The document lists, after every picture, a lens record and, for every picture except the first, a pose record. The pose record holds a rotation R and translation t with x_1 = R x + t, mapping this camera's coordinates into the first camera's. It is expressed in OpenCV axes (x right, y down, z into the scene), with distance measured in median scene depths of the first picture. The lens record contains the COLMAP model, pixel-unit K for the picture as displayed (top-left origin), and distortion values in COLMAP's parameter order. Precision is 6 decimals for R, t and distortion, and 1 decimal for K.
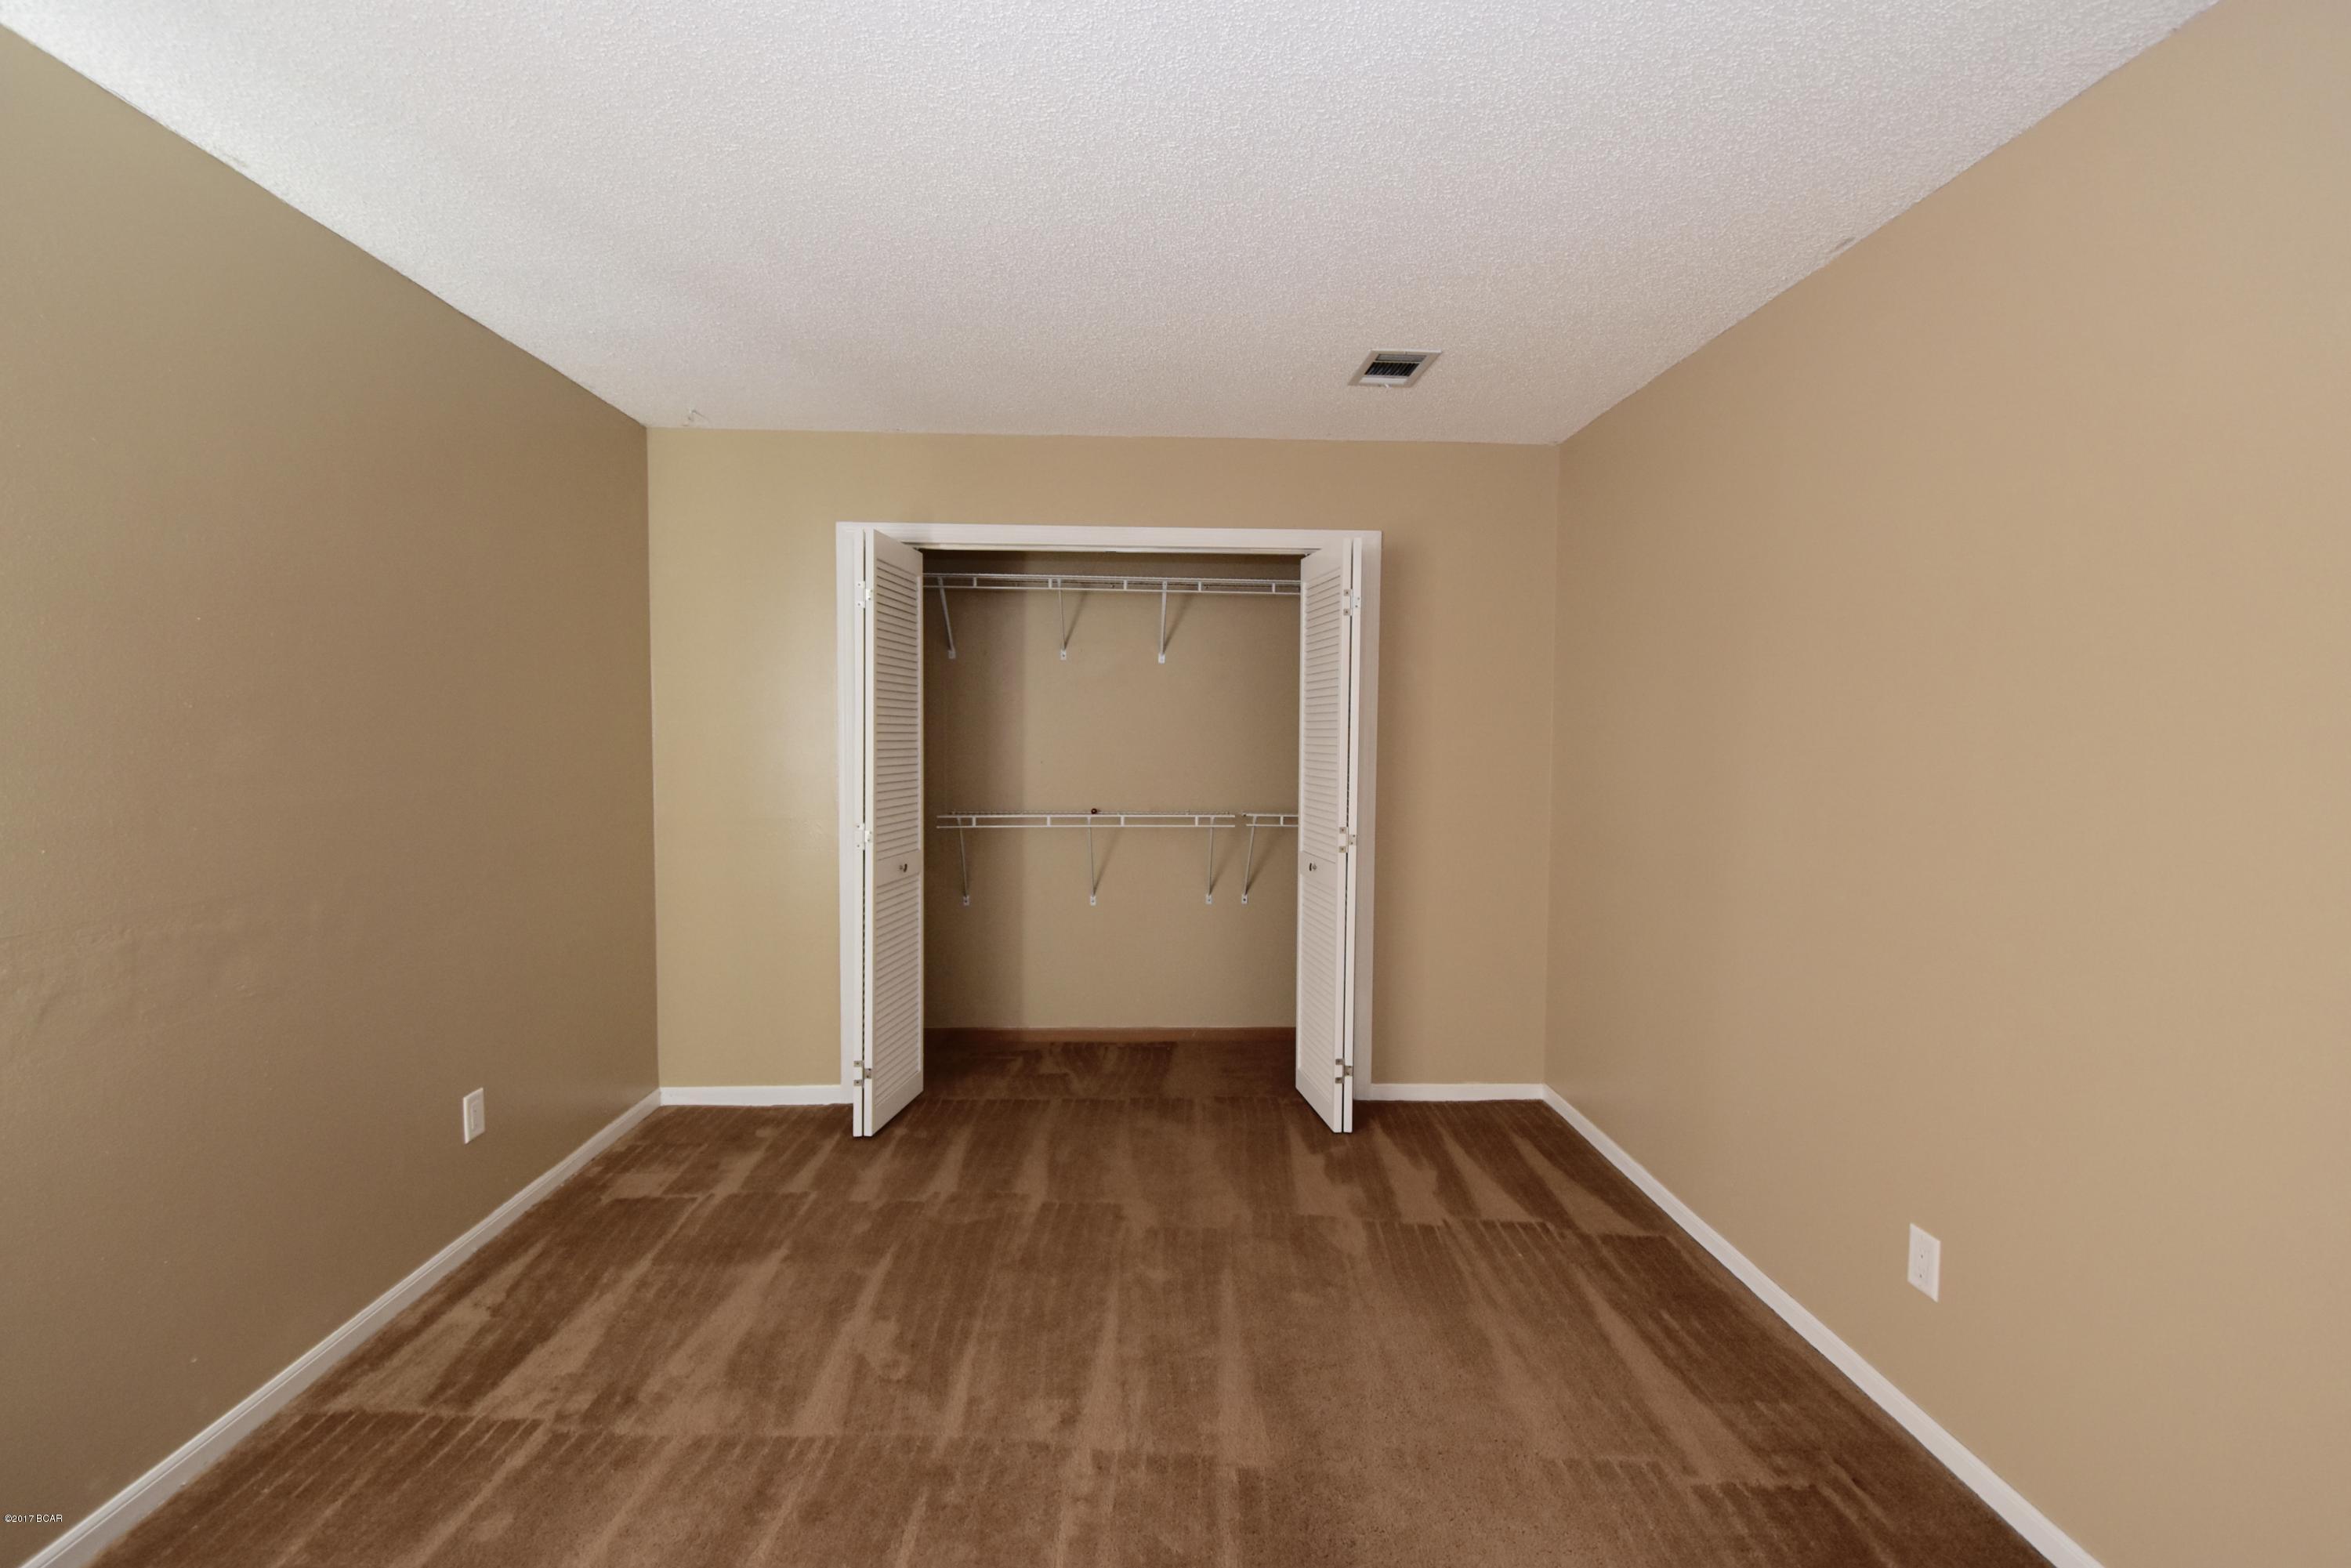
lens RADIAL K [[1030.1, 0, 1182.2], [0, 1030.1, 778.5], [0, 0, 1]] dist [-0.008268, 0.000131]
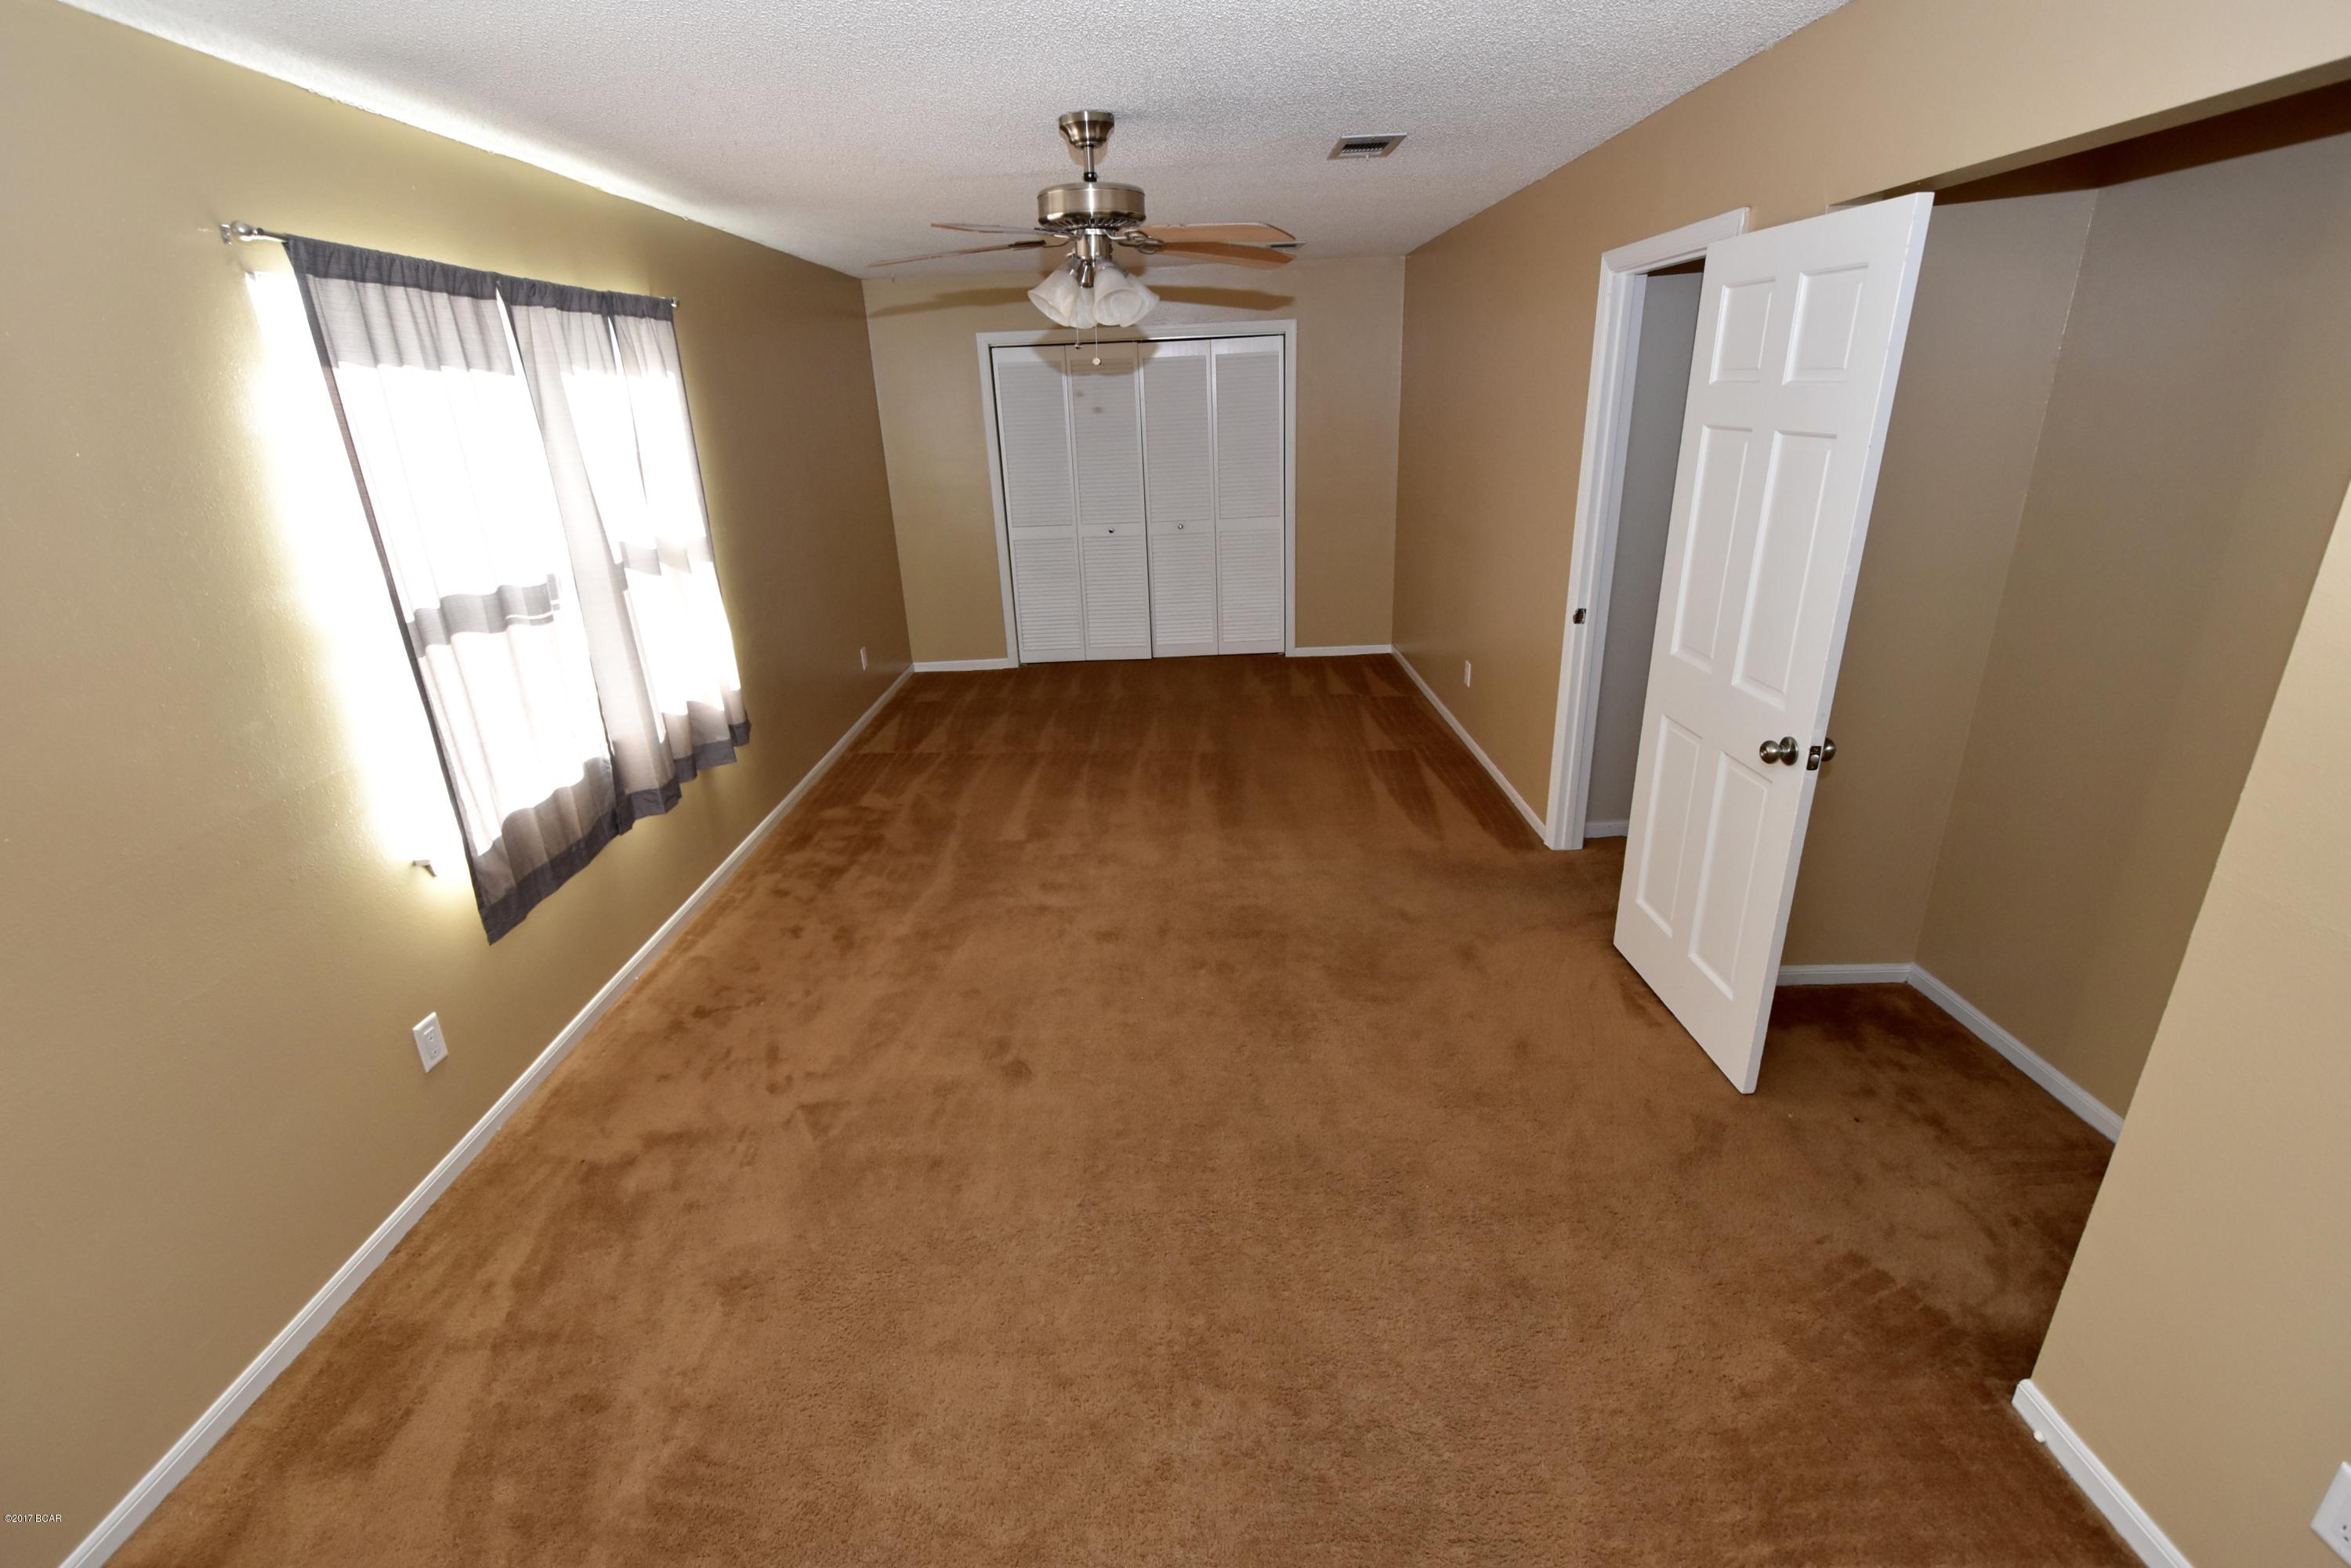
lens RADIAL K [[1030.1, 0, 1182.2], [0, 1030.1, 778.5], [0, 0, 1]] dist [-0.008268, 0.000131]
pose [[0.998110, -0.031763, -0.052601, 0.116387], [0.046557, 0.949588, 0.310023, -0.091951], [0.040102, -0.311887, 0.949273, -1.302214]]
